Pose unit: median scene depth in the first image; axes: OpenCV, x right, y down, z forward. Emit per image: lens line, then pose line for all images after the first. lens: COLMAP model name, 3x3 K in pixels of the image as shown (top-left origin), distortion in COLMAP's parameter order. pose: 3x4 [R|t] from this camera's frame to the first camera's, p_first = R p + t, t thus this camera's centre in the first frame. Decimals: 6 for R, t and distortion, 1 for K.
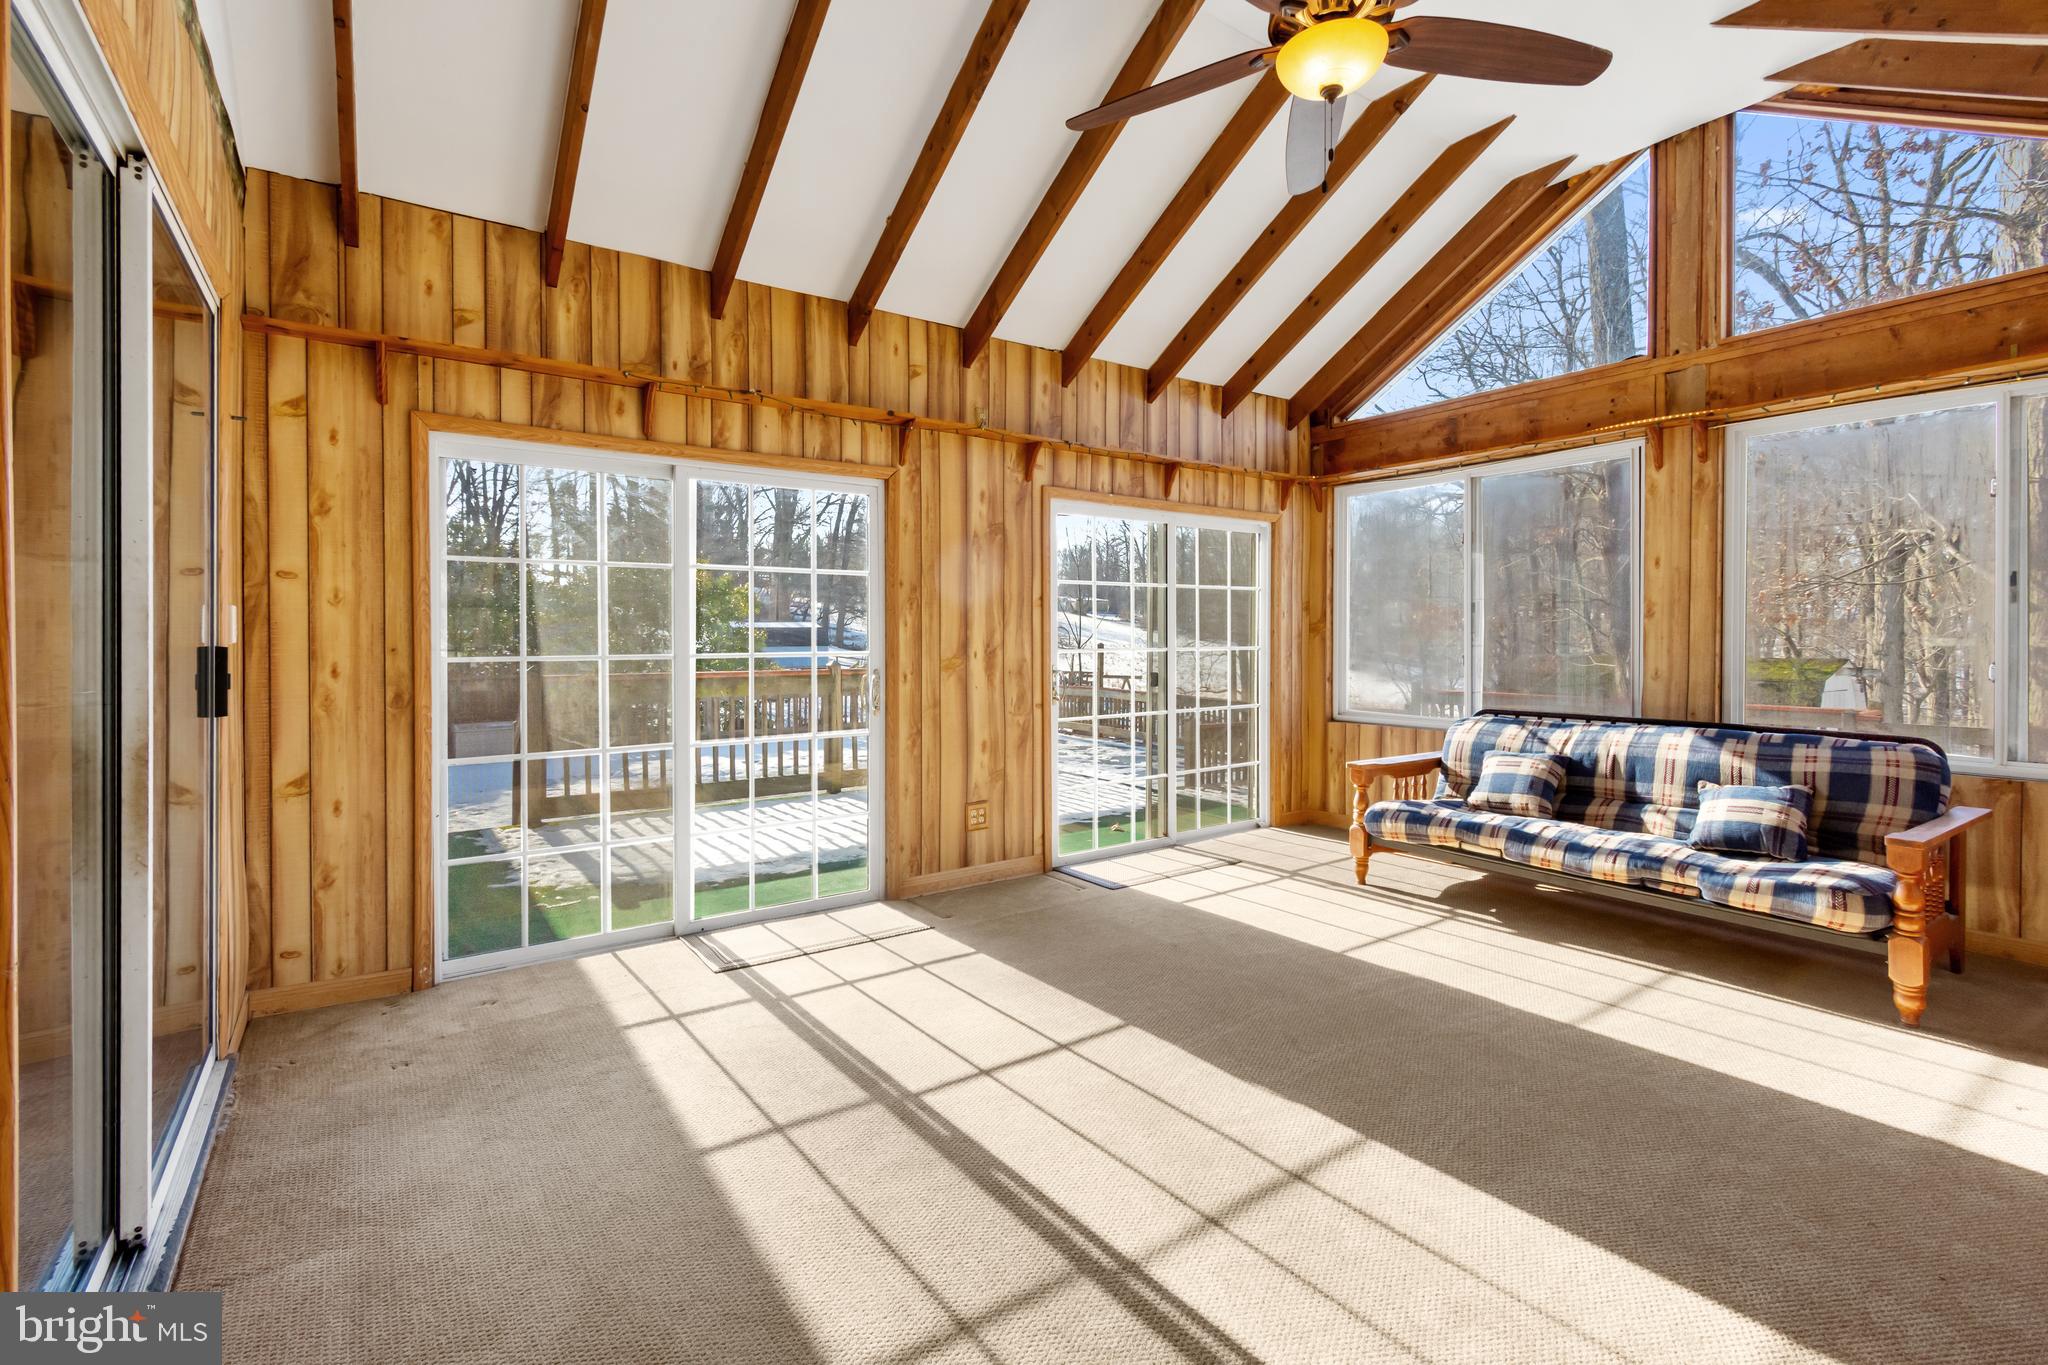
lens RADIAL K [[918.0, 0, 1022.4], [0, 918.0, 657.4], [0, 0, 1]] dist [0.000957, -0.000360]
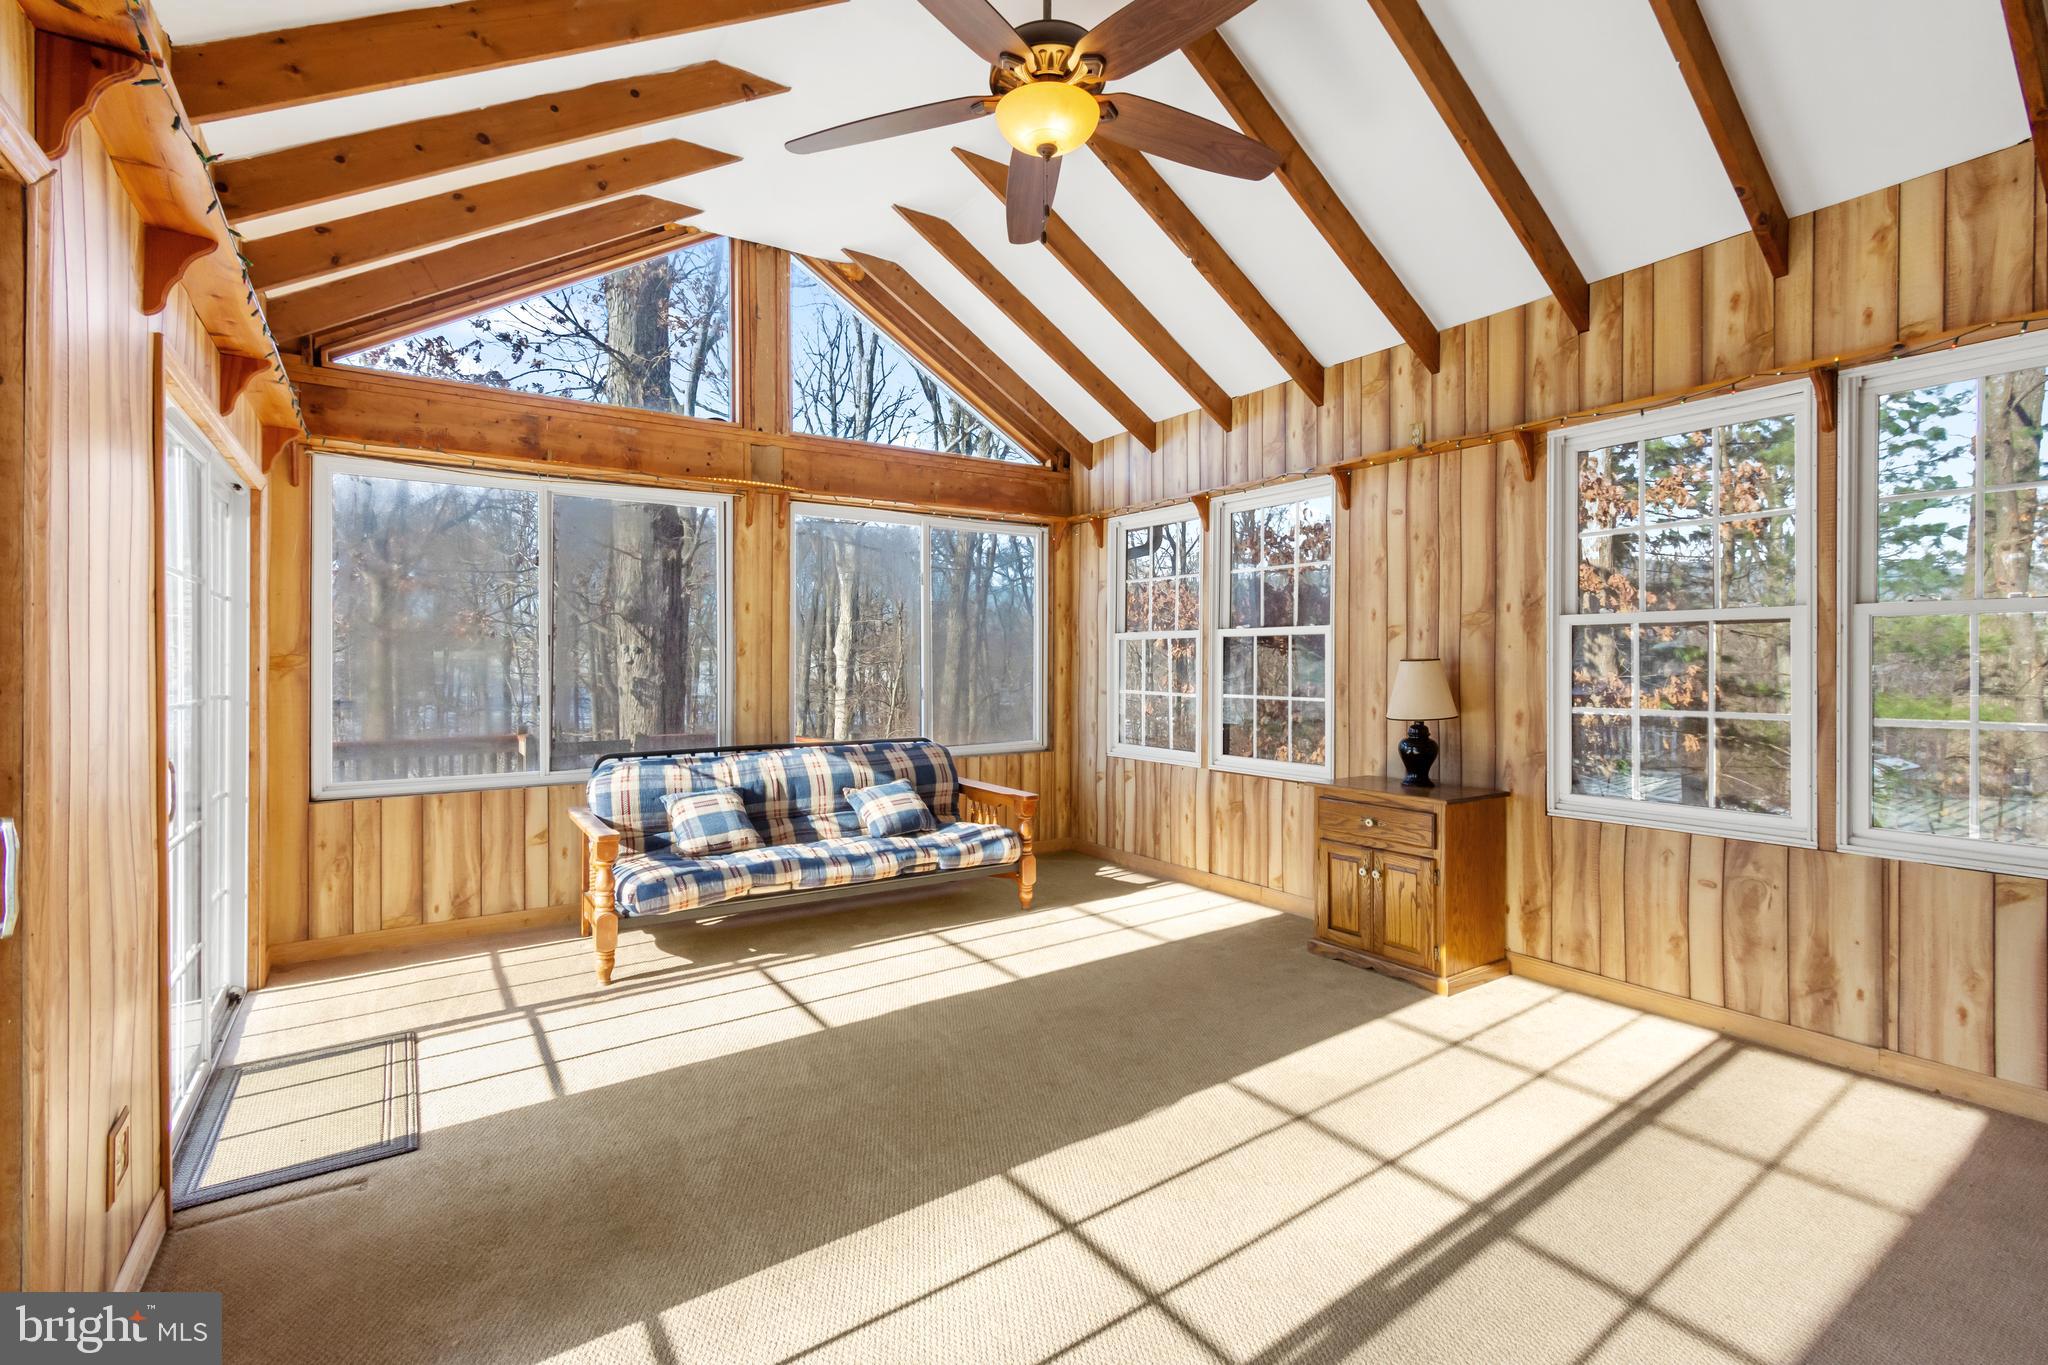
lens RADIAL K [[917.8, 0, 1023.8], [0, 917.8, 675.4], [0, 0, 1]] dist [0.003495, 0.000084]
pose [[0.015114, -0.009673, 0.999839, -0.473088], [0.026261, 0.999612, 0.009274, -0.022699], [-0.999541, 0.026117, 0.015362, 0.684937]]
